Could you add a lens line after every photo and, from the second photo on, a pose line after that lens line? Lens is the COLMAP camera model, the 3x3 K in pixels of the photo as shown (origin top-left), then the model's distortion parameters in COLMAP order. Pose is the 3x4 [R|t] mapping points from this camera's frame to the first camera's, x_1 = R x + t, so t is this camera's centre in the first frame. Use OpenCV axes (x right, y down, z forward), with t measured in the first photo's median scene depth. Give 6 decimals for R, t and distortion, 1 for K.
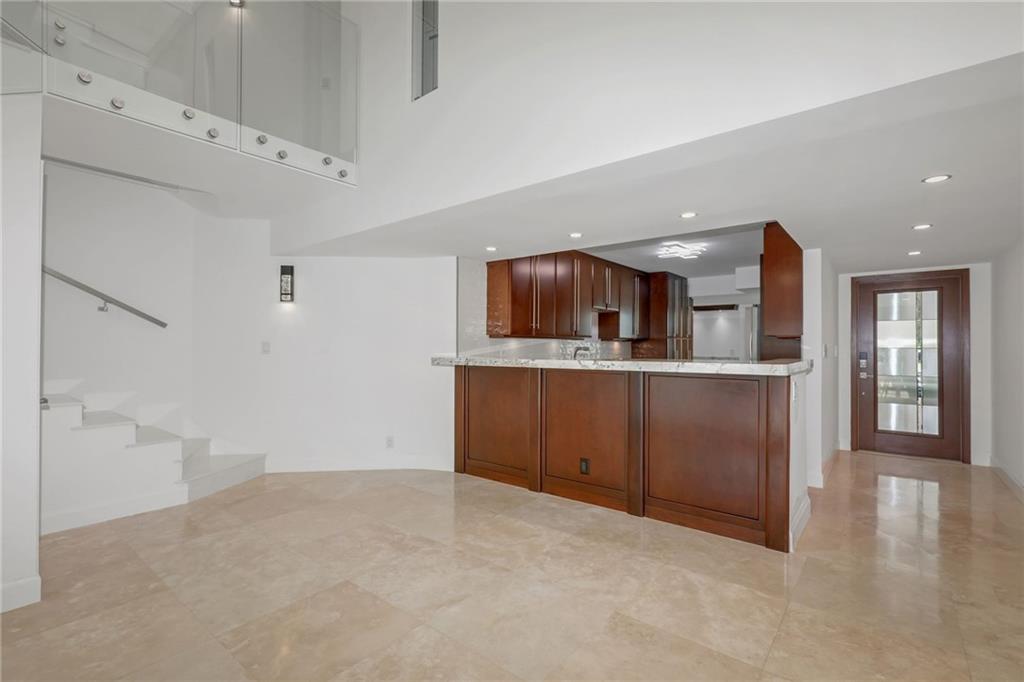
lens RADIAL K [[461.7, 0, 515.8], [0, 461.7, 342.7], [0, 0, 1]] dist [0.002564, 0.001368]
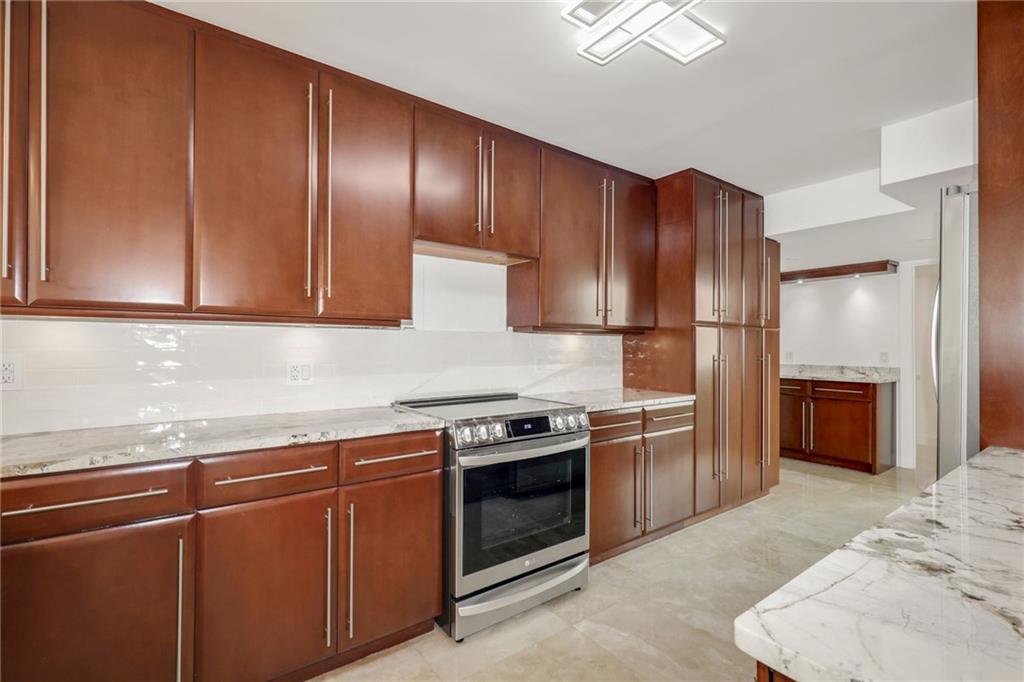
lens RADIAL K [[461.7, 0, 504.6], [0, 461.7, 343.8], [0, 0, 1]] dist [0.002564, 0.001368]
pose [[0.965509, -0.002923, -0.260353, 0.207690], [0.003017, 0.999995, -0.000036, 0.004548], [0.260352, -0.000751, 0.965514, 0.419136]]
